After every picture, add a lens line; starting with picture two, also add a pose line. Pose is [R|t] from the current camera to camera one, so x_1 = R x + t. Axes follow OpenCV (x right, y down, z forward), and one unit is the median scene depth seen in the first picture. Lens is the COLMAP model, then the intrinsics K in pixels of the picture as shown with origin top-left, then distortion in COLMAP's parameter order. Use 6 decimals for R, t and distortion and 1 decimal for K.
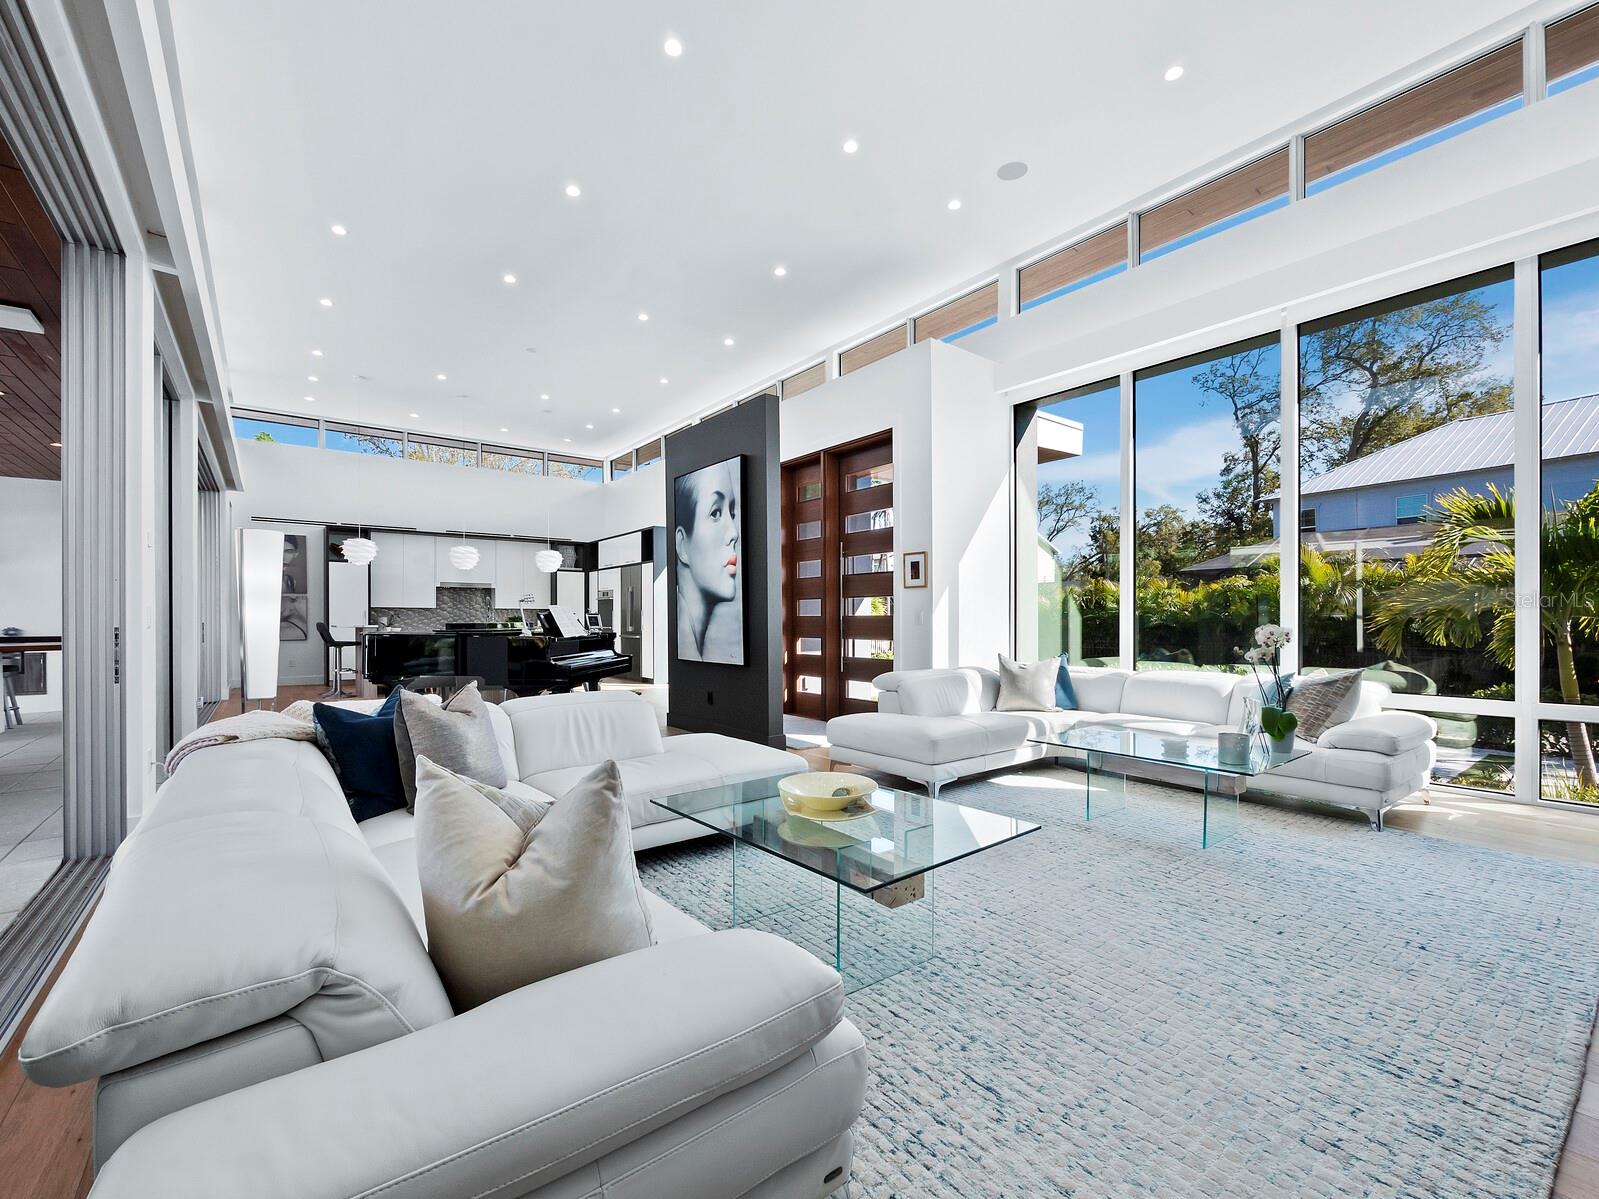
lens RADIAL K [[687.5, 0, 797.2], [0, 687.5, 612.4], [0, 0, 1]] dist [-0.003113, -0.000242]
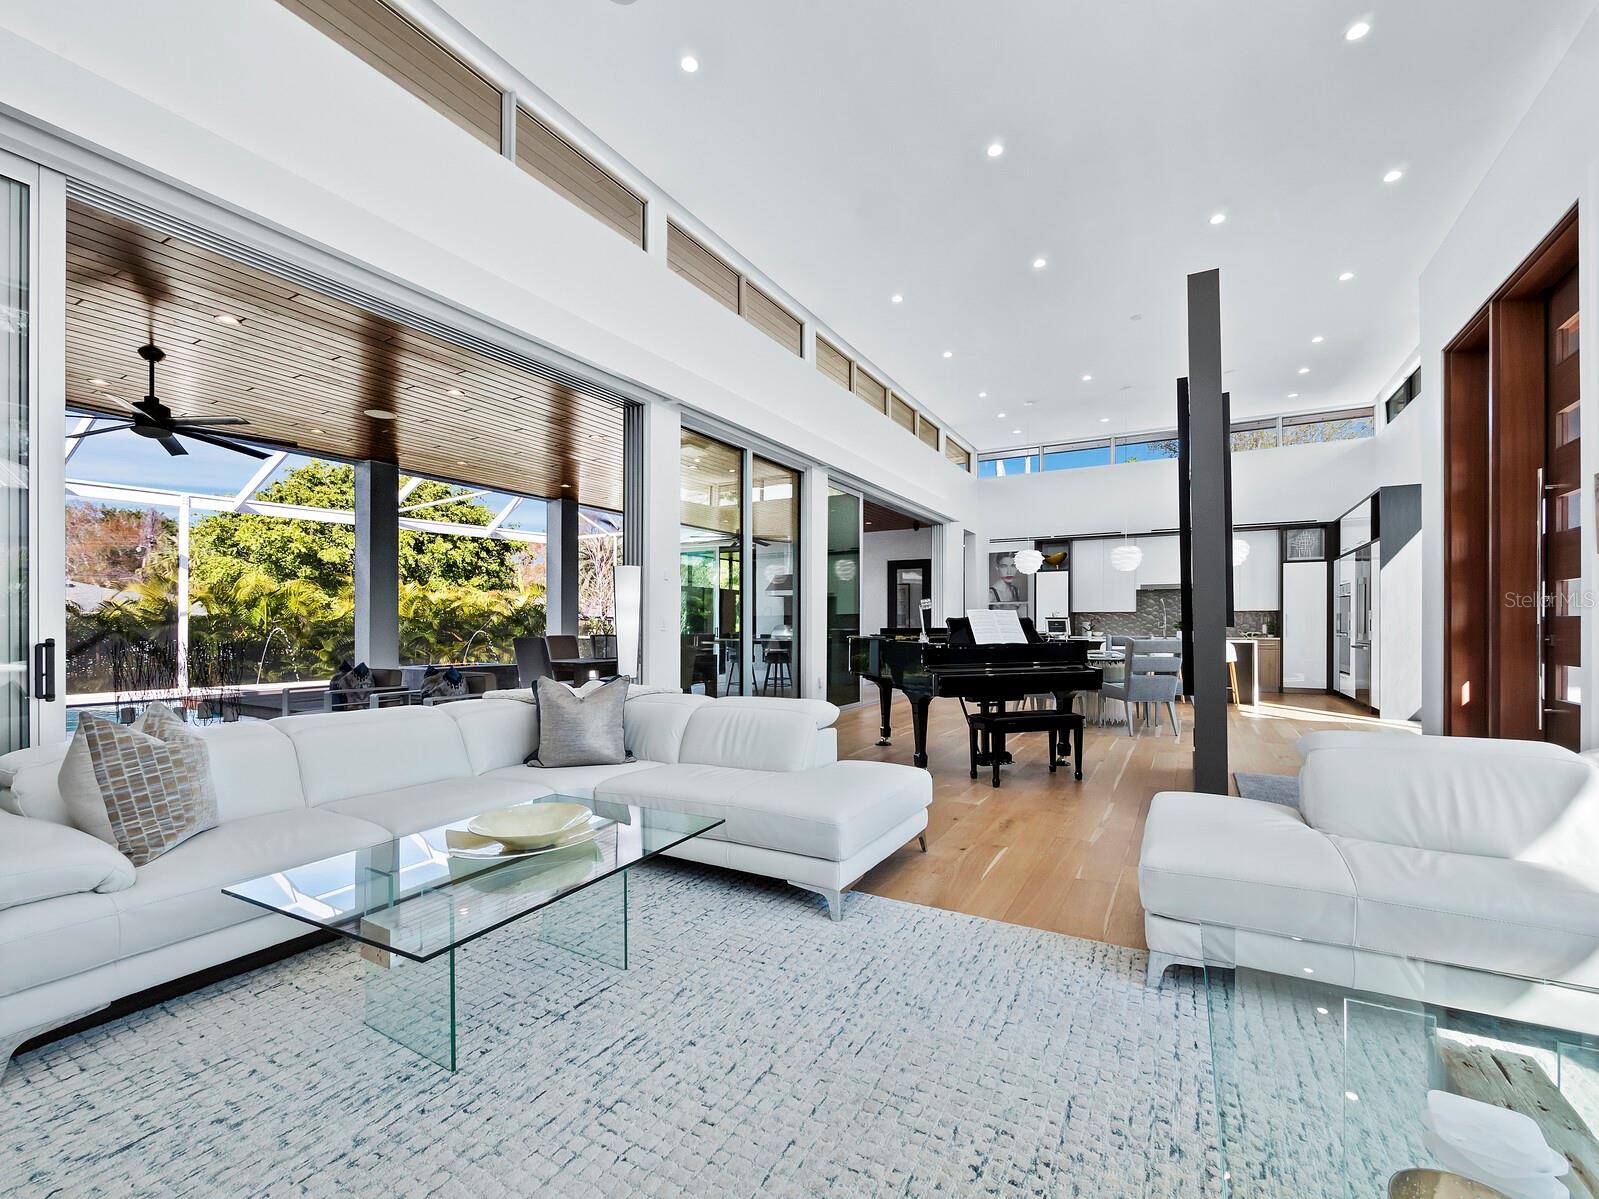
lens RADIAL K [[687.5, 0, 790.8], [0, 687.5, 625.0], [0, 0, 1]] dist [-0.003113, -0.000242]
pose [[0.382573, 0.002201, -0.923923, 0.216512], [0.007863, 0.999953, 0.005637, 0.002680], [0.923892, -0.009421, 0.382538, 0.222219]]
